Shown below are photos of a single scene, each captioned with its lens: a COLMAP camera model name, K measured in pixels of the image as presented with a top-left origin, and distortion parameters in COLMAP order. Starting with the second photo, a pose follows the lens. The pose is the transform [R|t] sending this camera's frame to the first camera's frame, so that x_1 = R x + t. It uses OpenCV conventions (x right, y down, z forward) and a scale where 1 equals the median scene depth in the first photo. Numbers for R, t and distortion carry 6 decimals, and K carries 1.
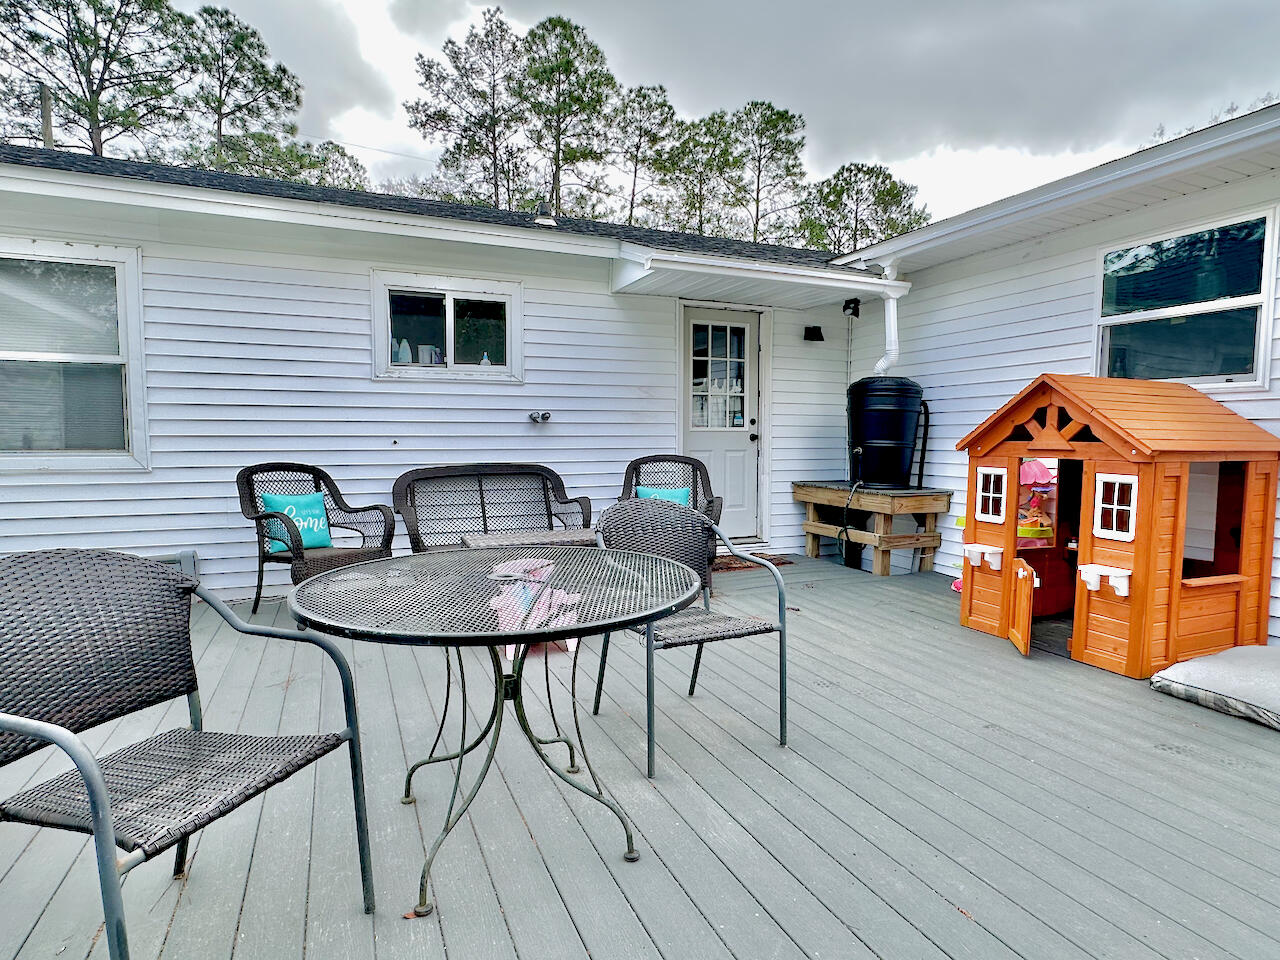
lens RADIAL K [[701.7, 0, 640.0], [0, 701.7, 480.0], [0, 0, 1]] dist [-0.000144, 0.000040]
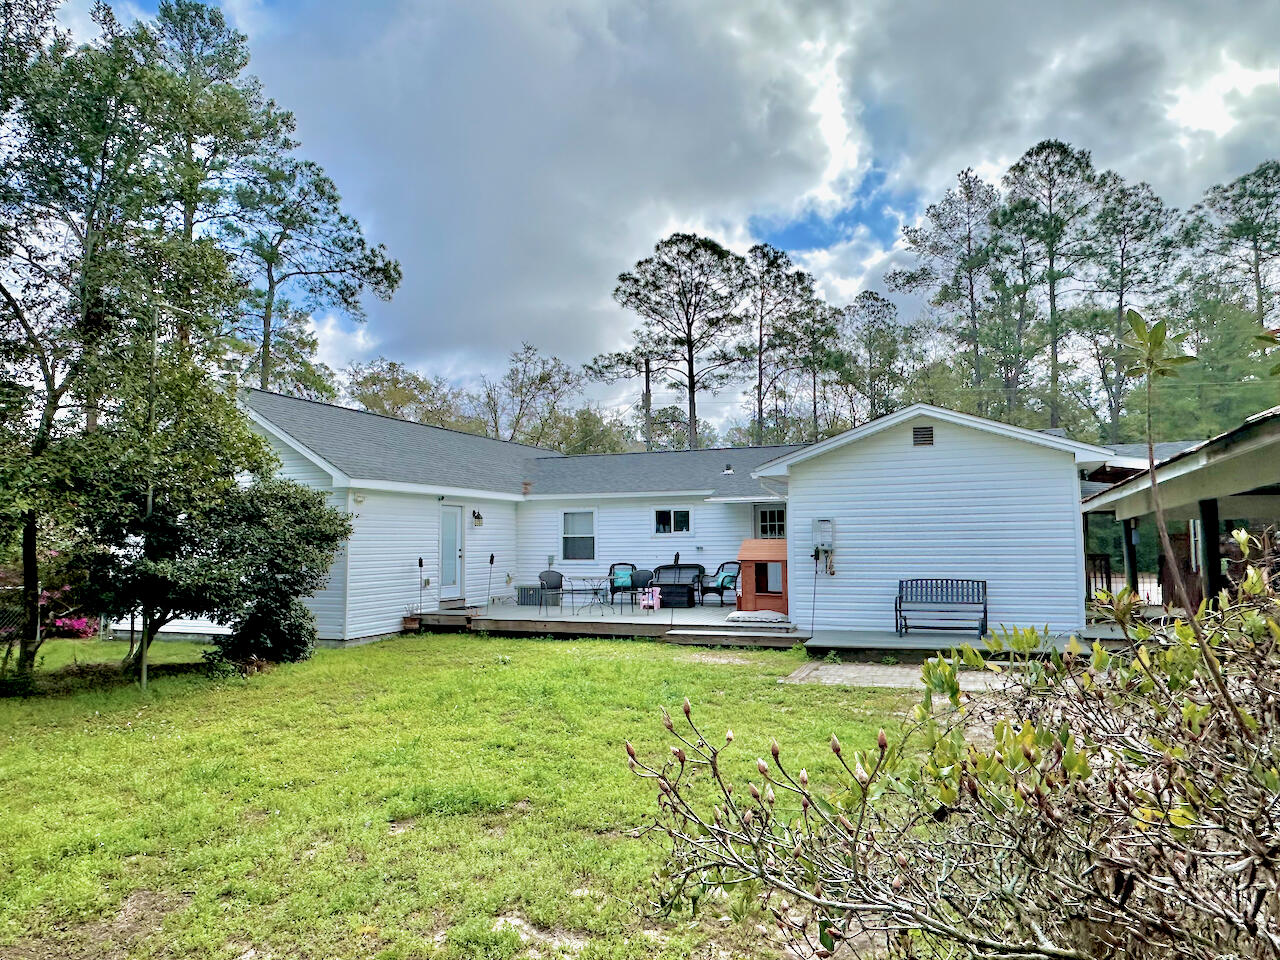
lens RADIAL K [[869.2, 0, 640.0], [0, 869.2, 480.0], [0, 0, 1]] dist [0.000344, 0.000008]
pose [[0.709019, -0.048692, -0.703506, 2.398794], [-0.048003, 0.991967, -0.117036, 0.069759], [0.703554, 0.116751, 0.700986, -1.884889]]
